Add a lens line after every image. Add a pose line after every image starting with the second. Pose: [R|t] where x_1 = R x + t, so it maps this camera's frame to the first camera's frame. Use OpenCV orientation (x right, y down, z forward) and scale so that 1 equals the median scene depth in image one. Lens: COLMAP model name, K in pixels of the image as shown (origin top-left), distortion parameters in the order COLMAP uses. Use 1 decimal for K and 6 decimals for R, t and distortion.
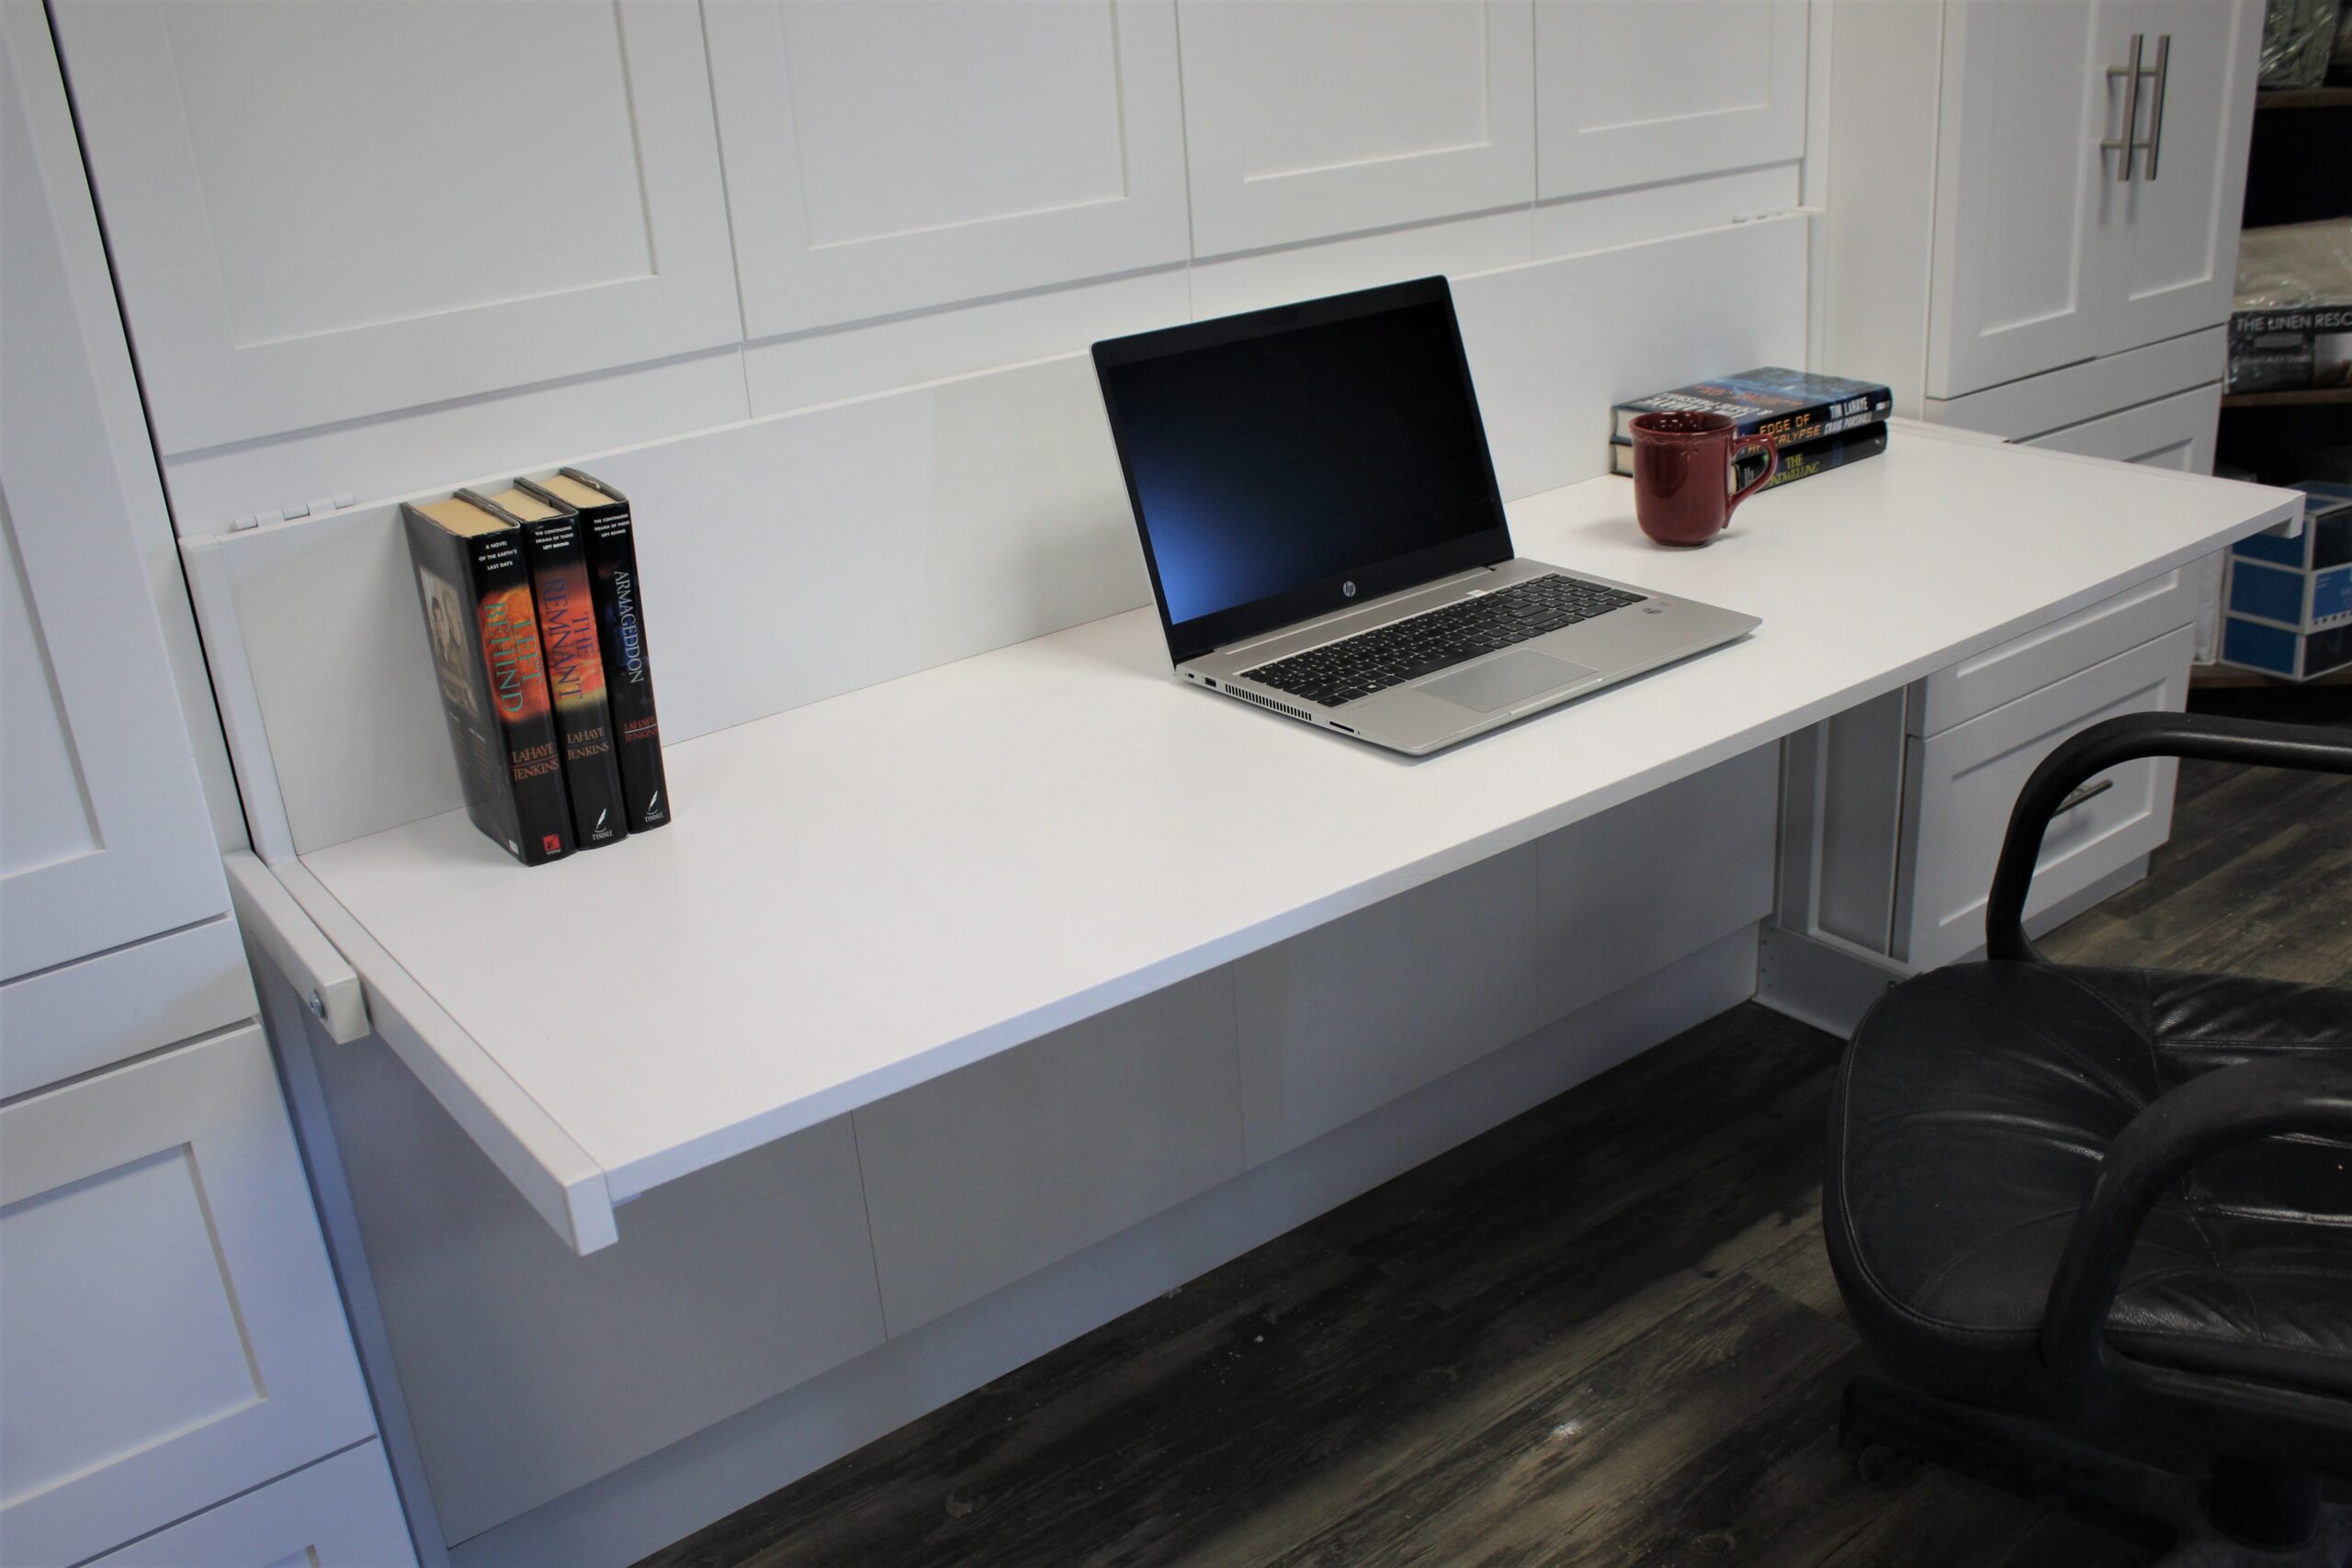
lens RADIAL K [[2092.1, 0, 1176.0], [0, 2092.1, 784.0], [0, 0, 1]] dist [-0.147189, 0.129169]
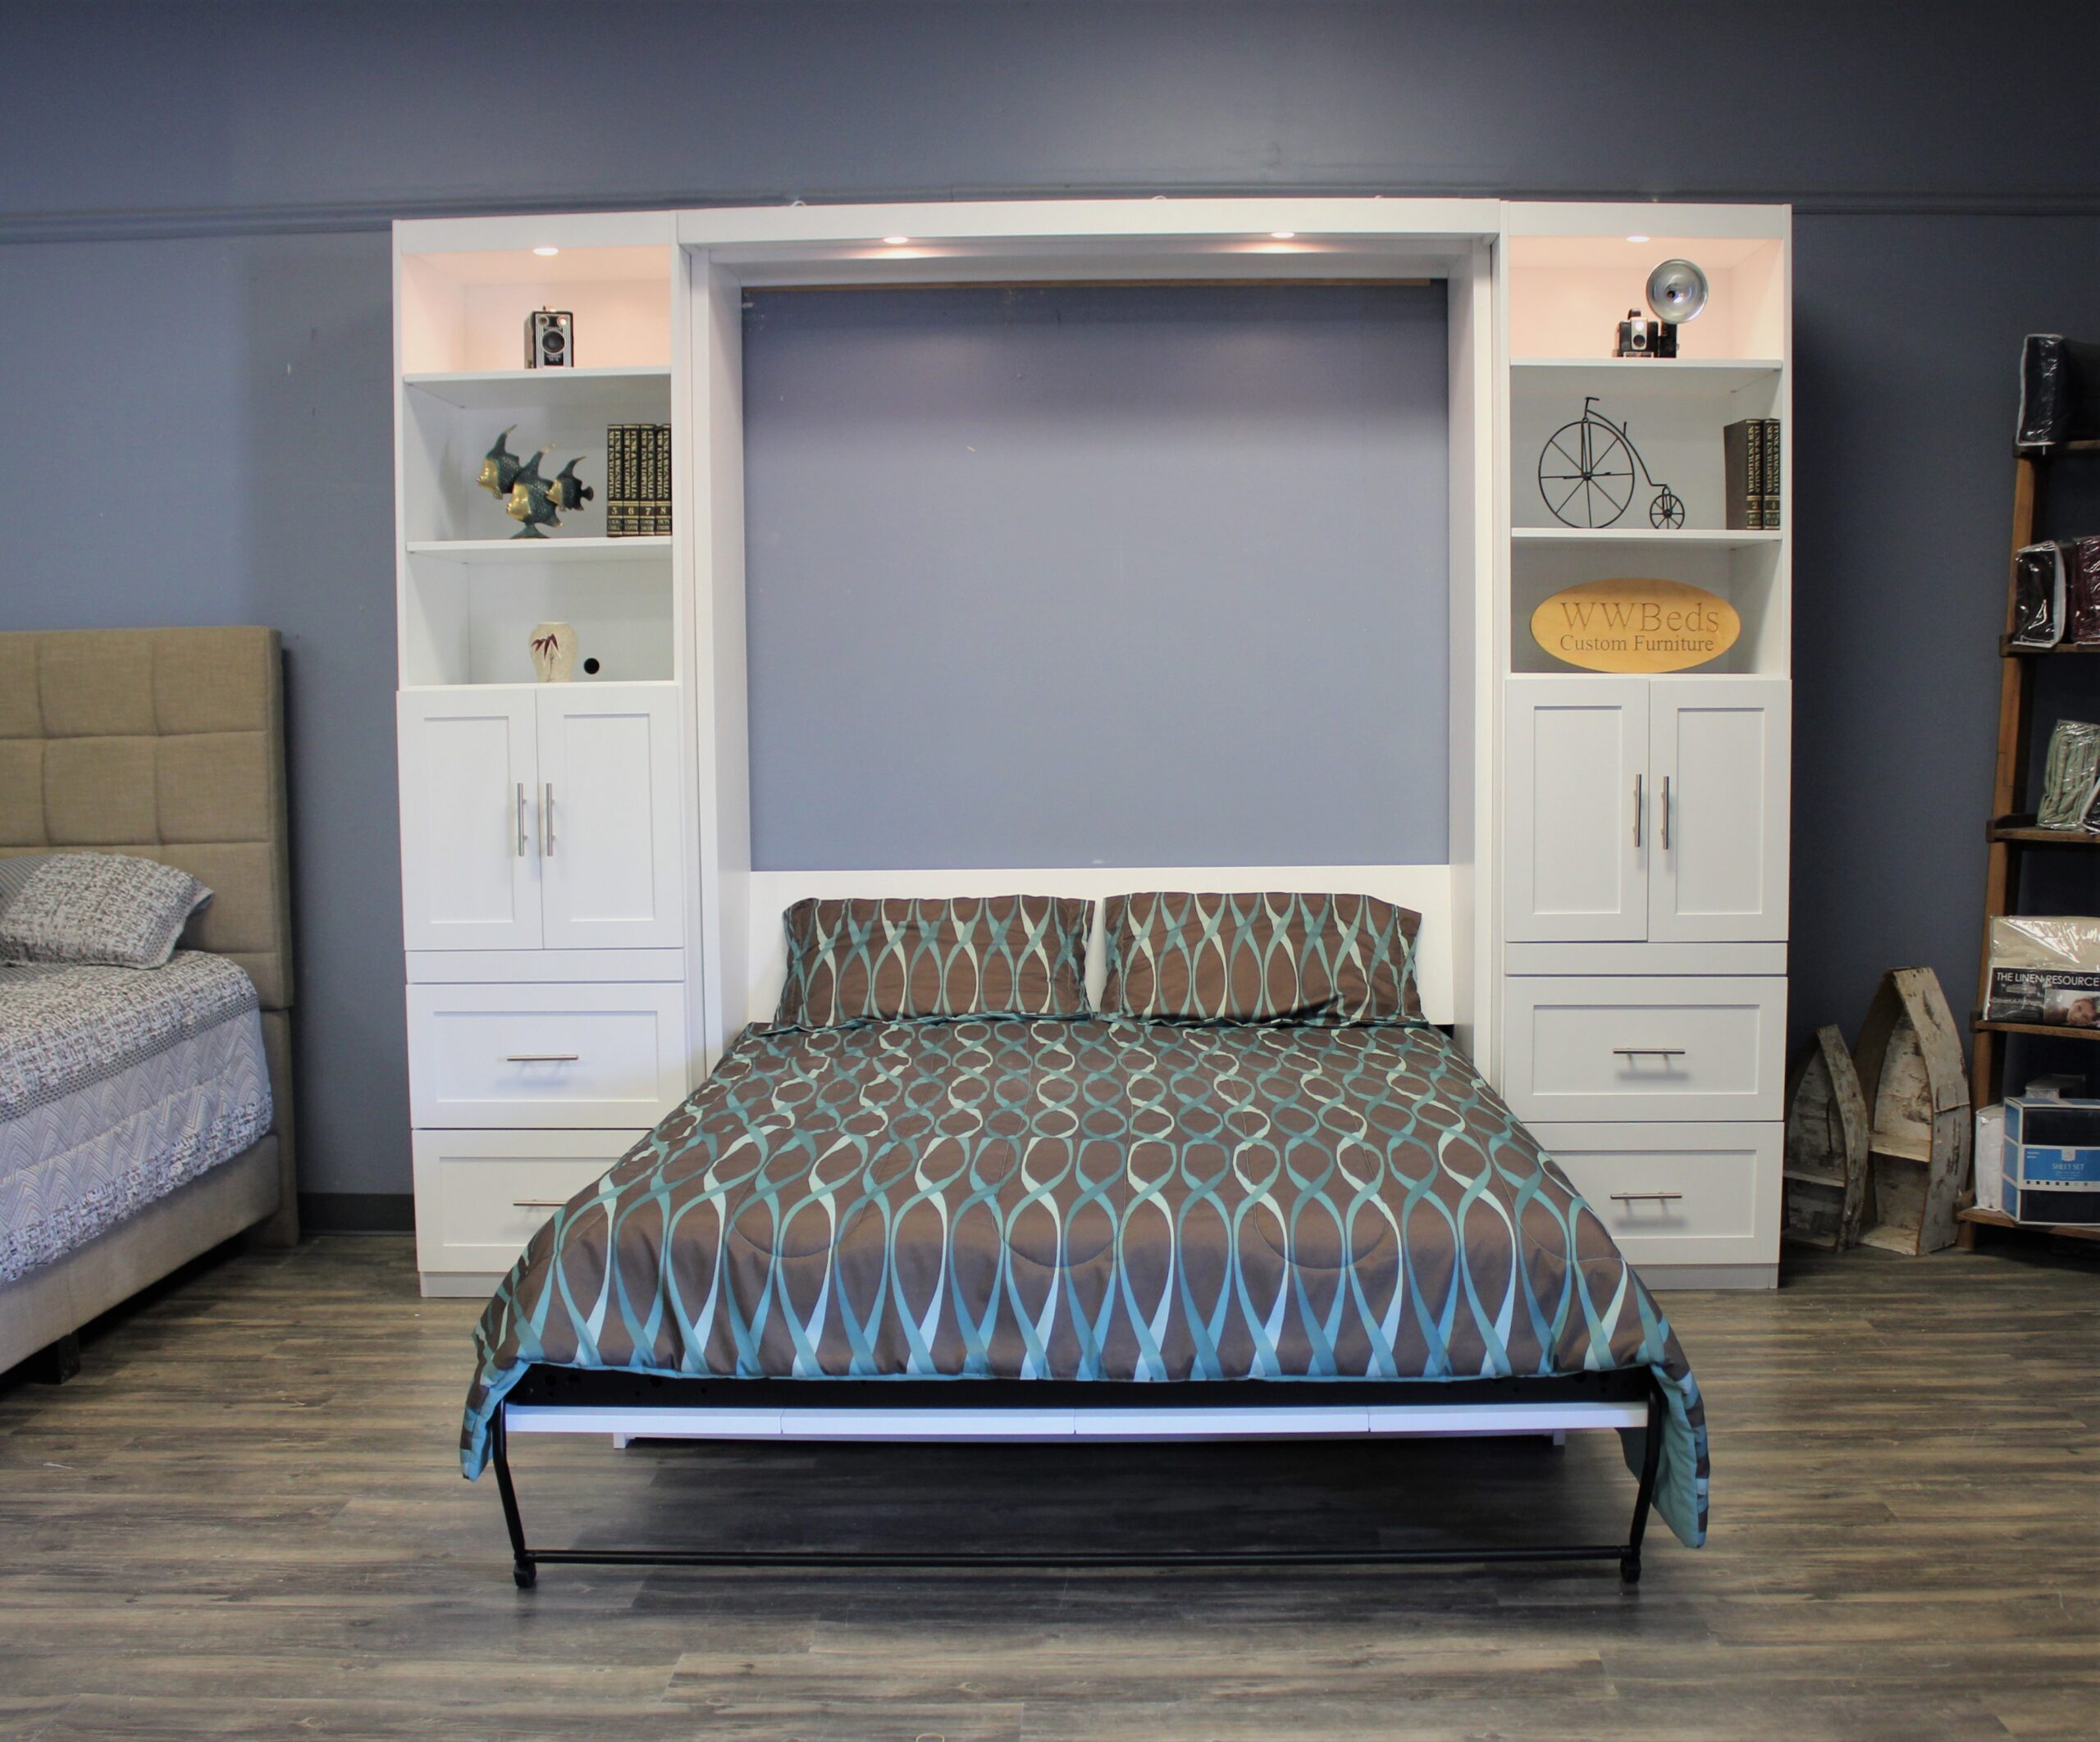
lens RADIAL K [[2269.3, 0, 1084.4], [0, 2269.3, 844.7], [0, 0, 1]] dist [-0.162565, 0.145929]
pose [[0.786601, 0.105355, -0.608408, 1.607627], [-0.273816, 0.942672, -0.190775, 0.296087], [0.553430, 0.316655, 0.770354, -1.107208]]
